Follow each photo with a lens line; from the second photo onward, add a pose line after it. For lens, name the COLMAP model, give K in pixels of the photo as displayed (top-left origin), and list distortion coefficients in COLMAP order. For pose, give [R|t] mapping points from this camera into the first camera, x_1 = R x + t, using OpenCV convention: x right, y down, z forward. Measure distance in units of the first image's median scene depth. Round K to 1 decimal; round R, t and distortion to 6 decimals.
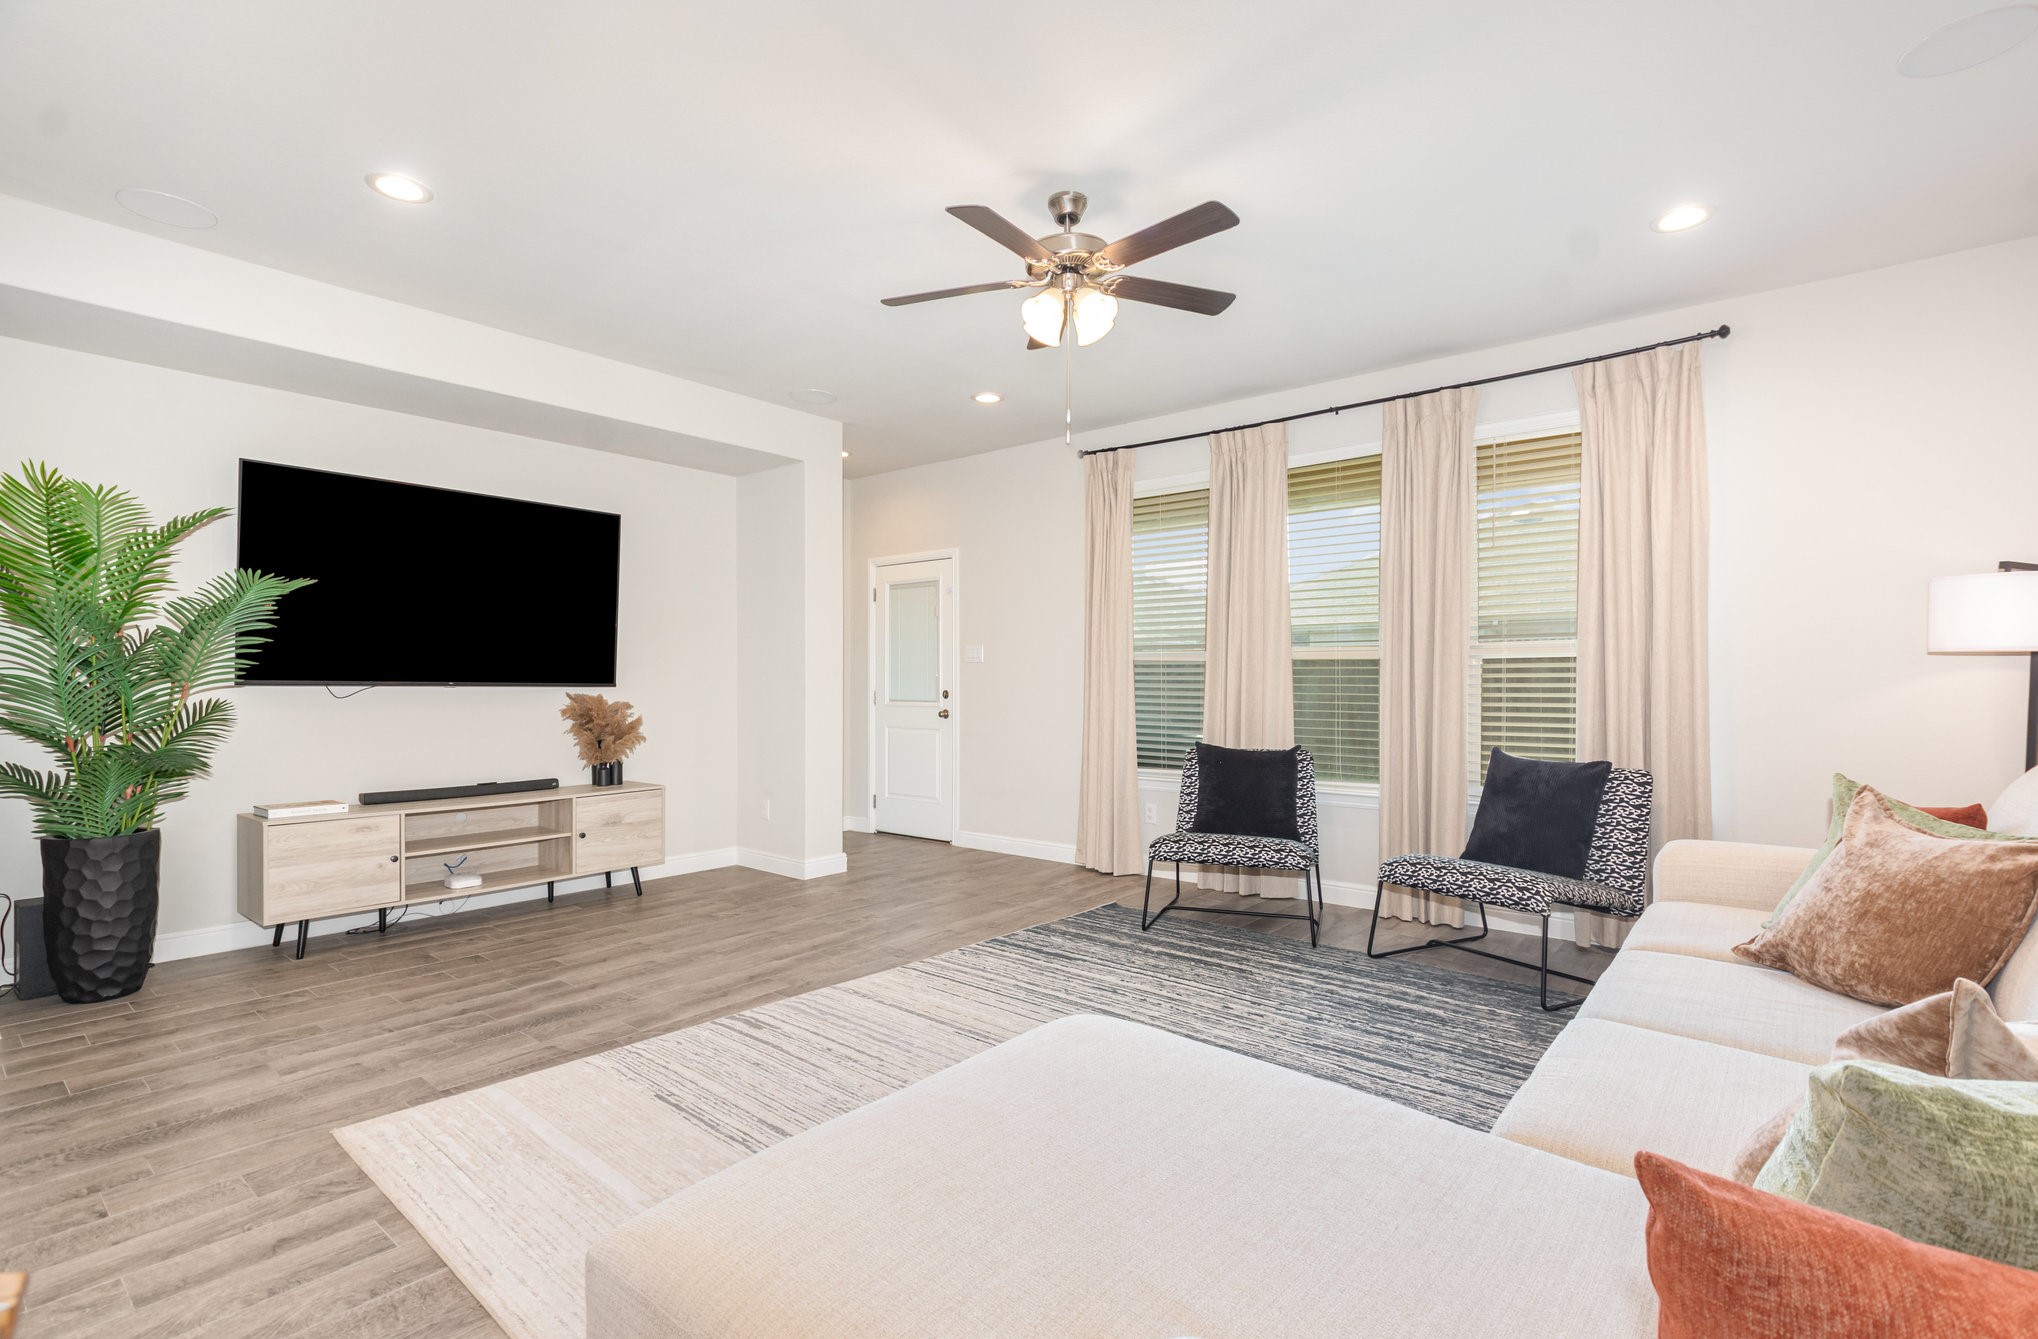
lens RADIAL K [[938.5, 0, 1019.0], [0, 938.5, 669.5], [0, 0, 1]] dist [0.000260, -0.001030]
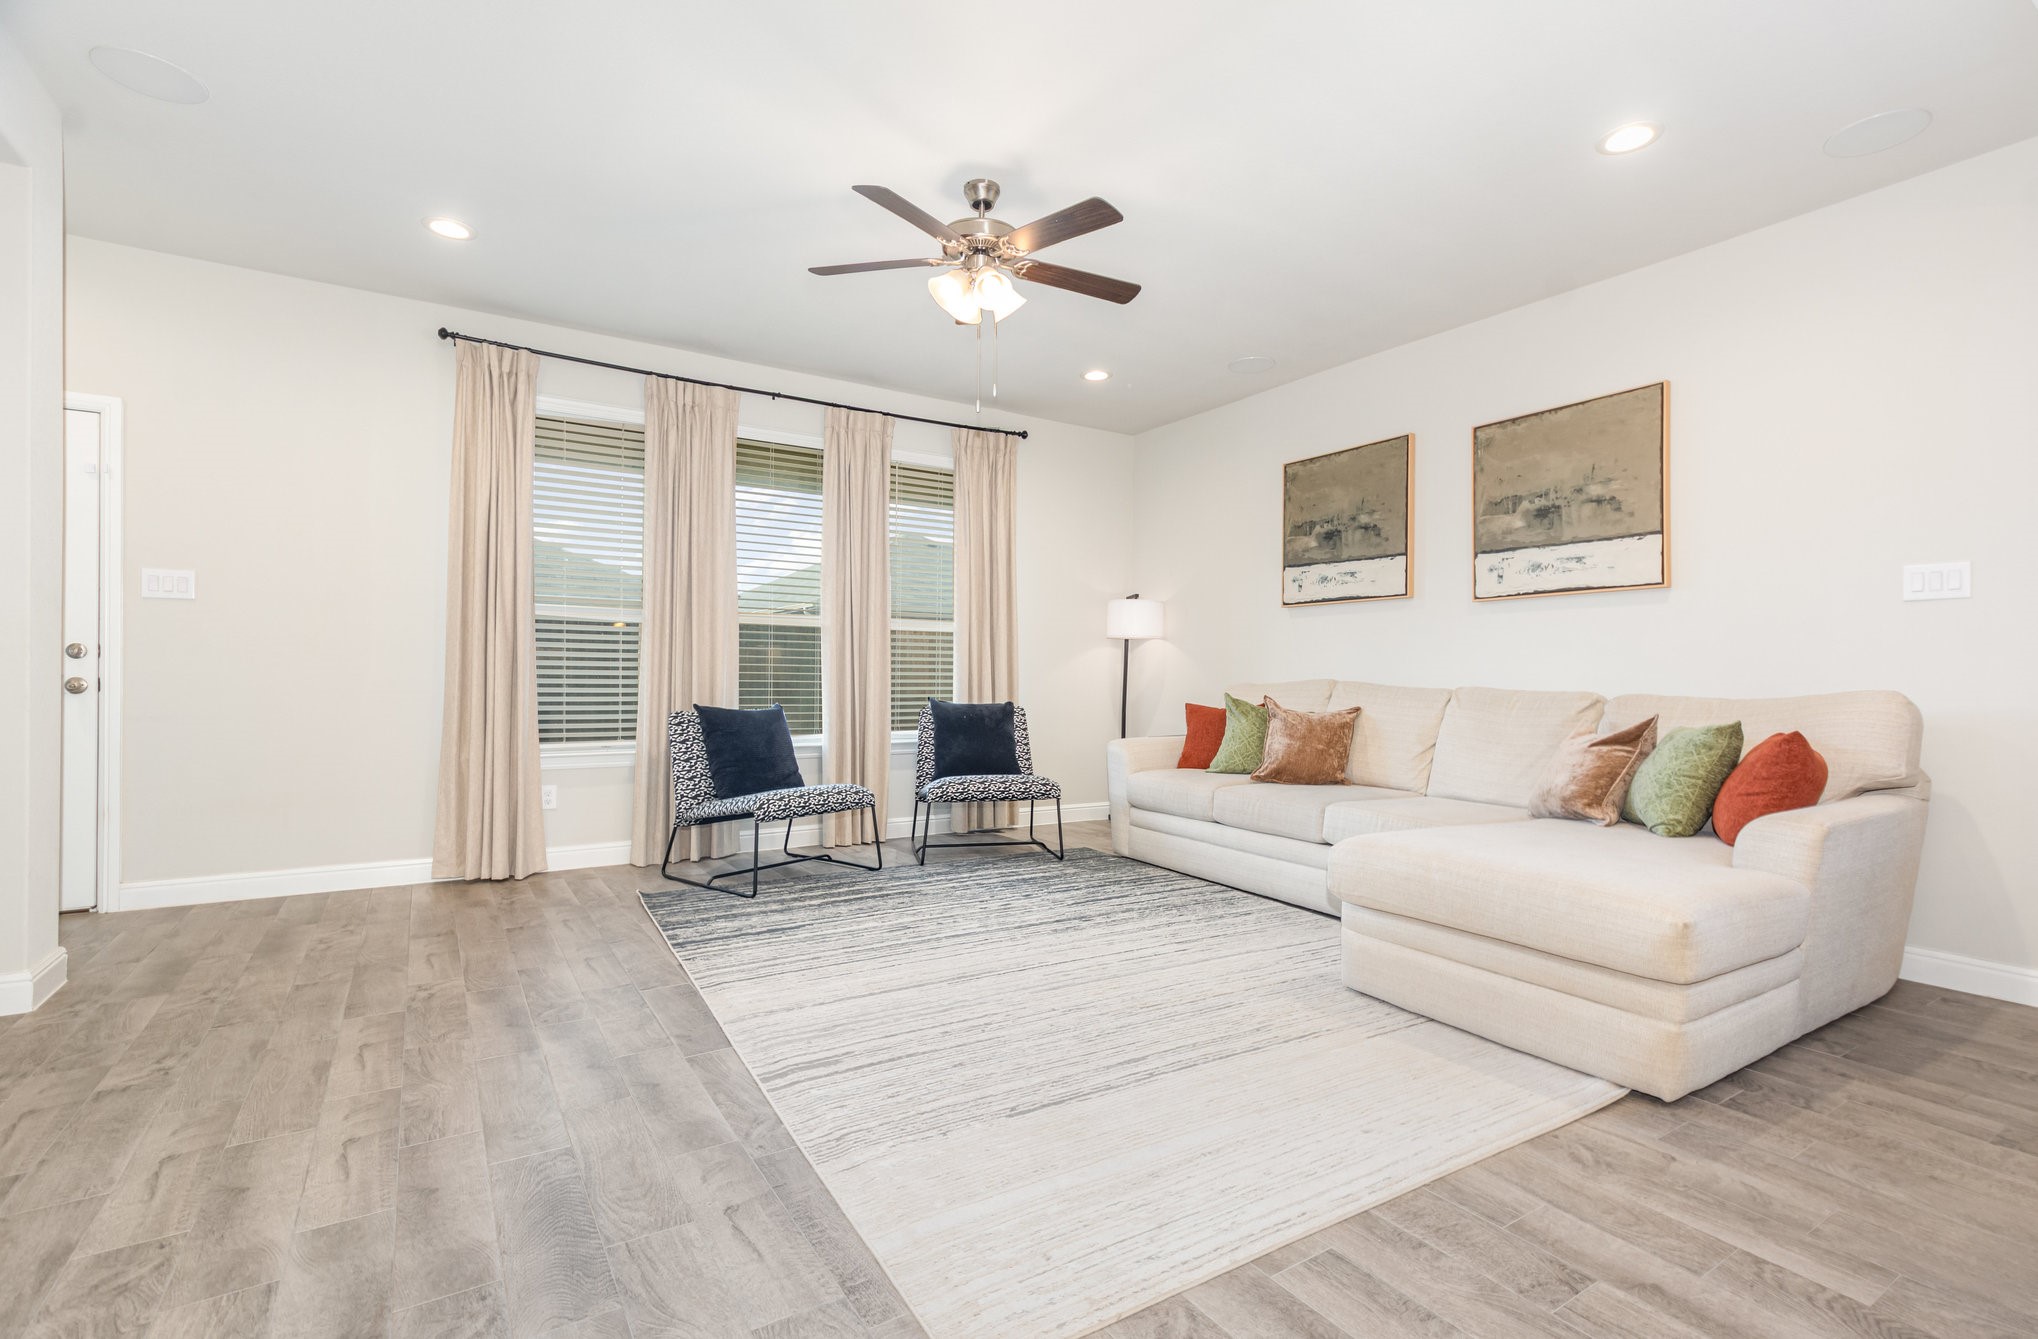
lens RADIAL K [[938.5, 0, 1019.0], [0, 938.5, 669.5], [0, 0, 1]] dist [0.000260, -0.001030]
pose [[0.307402, 0.008564, 0.951541, -0.801425], [-0.021748, 0.999762, -0.001972, 0.047290], [-0.951331, -0.020088, 0.307515, 0.518333]]
